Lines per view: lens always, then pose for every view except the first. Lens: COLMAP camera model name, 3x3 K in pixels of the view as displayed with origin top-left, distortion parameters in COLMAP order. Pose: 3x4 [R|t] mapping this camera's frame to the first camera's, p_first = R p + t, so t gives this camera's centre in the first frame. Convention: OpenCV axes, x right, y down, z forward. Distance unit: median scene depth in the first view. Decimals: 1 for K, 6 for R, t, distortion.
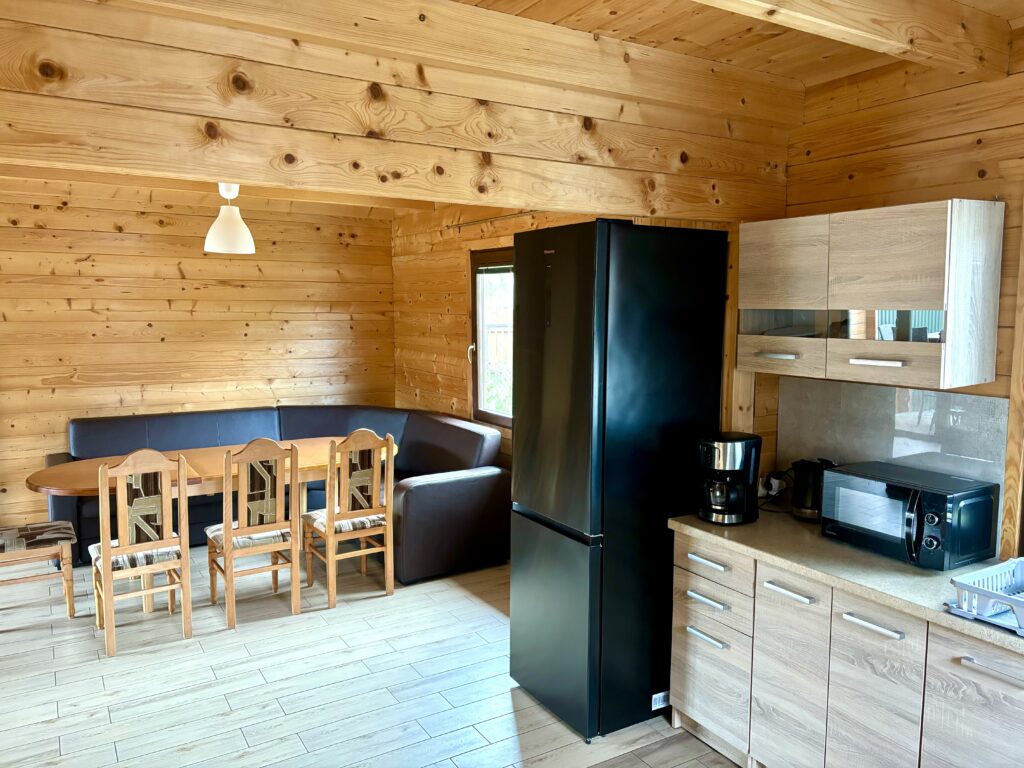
lens RADIAL K [[776.0, 0, 515.1], [0, 776.0, 379.3], [0, 0, 1]] dist [0.047489, -0.043718]
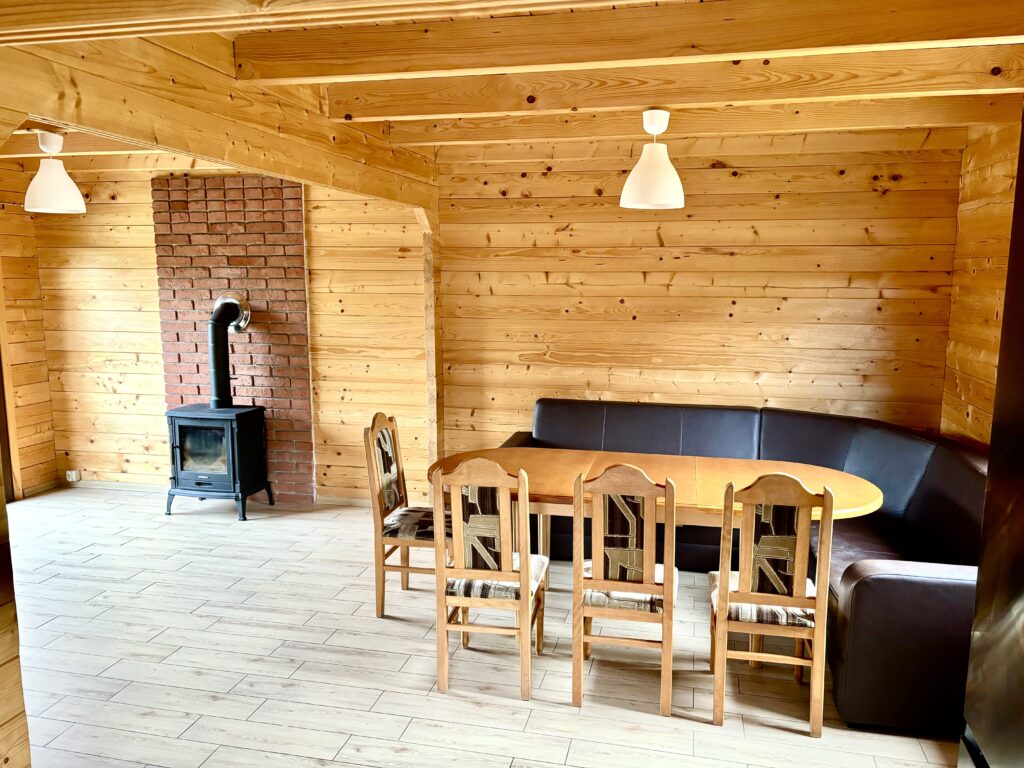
lens RADIAL K [[776.0, 0, 510.3], [0, 776.0, 385.1], [0, 0, 1]] dist [0.047489, -0.043718]
pose [[0.712542, 0.095375, -0.695117, 0.060739], [-0.067122, 0.995440, 0.067776, -0.025879], [0.698411, -0.001636, 0.715695, 0.286393]]
